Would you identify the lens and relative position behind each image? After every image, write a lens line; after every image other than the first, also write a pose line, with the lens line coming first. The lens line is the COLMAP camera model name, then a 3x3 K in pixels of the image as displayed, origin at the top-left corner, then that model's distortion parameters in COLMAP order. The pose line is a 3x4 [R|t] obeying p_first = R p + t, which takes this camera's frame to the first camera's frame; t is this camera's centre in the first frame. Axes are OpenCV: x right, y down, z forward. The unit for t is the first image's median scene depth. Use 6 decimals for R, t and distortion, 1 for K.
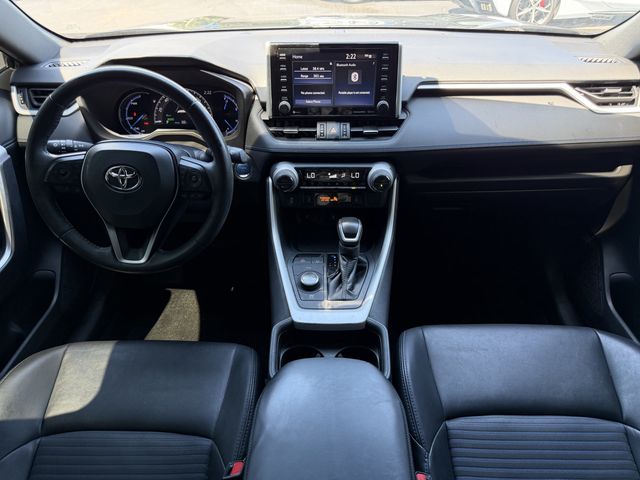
lens RADIAL K [[456.2, 0, 315.7], [0, 456.2, 248.4], [0, 0, 1]] dist [0.034005, -0.033959]
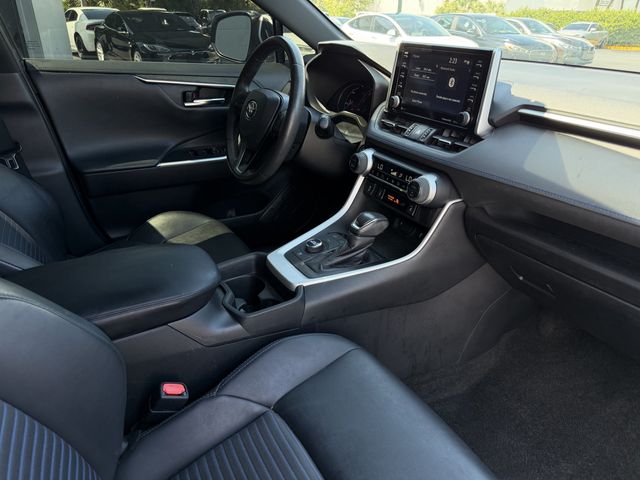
lens RADIAL K [[456.2, 0, 338.8], [0, 456.2, 238.7], [0, 0, 1]] dist [0.034005, -0.033959]
pose [[0.534722, 0.386945, -0.751230, 0.763627], [-0.527159, 0.847551, 0.061328, -0.037680], [0.660436, 0.363224, 0.657185, 0.335347]]
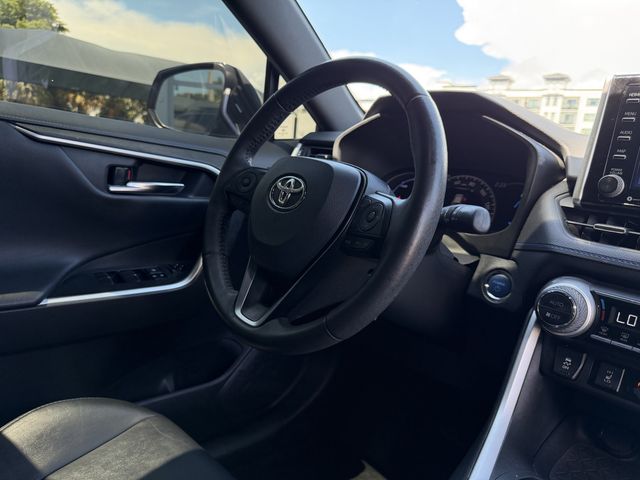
lens RADIAL K [[456.2, 0, 329.8], [0, 456.2, 242.7], [0, 0, 1]] dist [0.034005, -0.033959]
pose [[0.712068, 0.211825, -0.669395, 0.067825], [-0.495043, 0.827557, -0.264728, 0.042742], [0.497886, 0.519884, 0.694140, 0.504018]]
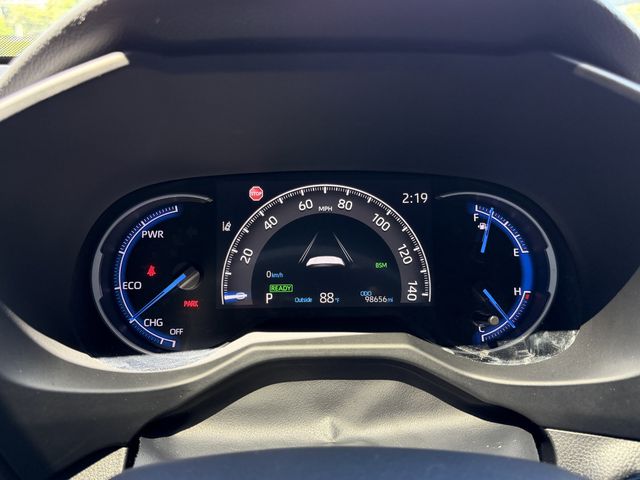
lens RADIAL K [[559.4, 0, 321.9], [0, 559.4, 238.6], [0, 0, 1]] dist [0.040570, -0.002058]
pose [[0.998135, 0.000915, 0.061042, -0.357482], [0.018751, 0.946963, -0.320794, -0.230296], [-0.058098, 0.321340, 0.945180, 0.767157]]
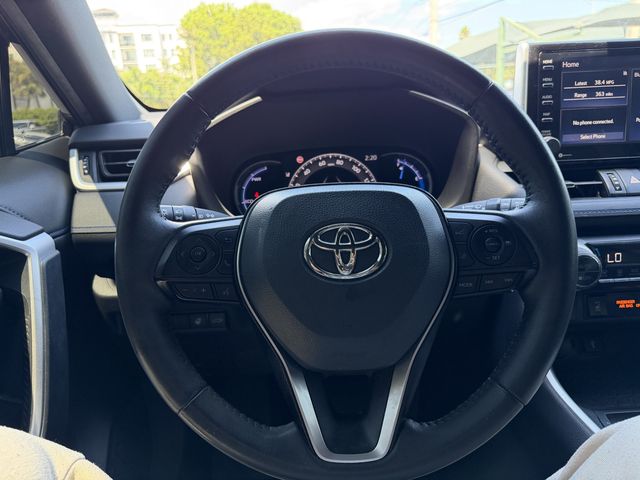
lens RADIAL K [[456.2, 0, 323.6], [0, 456.2, 244.6], [0, 0, 1]] dist [0.034005, -0.033959]
pose [[0.997774, -0.053201, 0.040216, -0.378768], [0.063590, 0.940679, -0.333284, -0.015089], [-0.020099, 0.335100, 0.941968, 0.491597]]
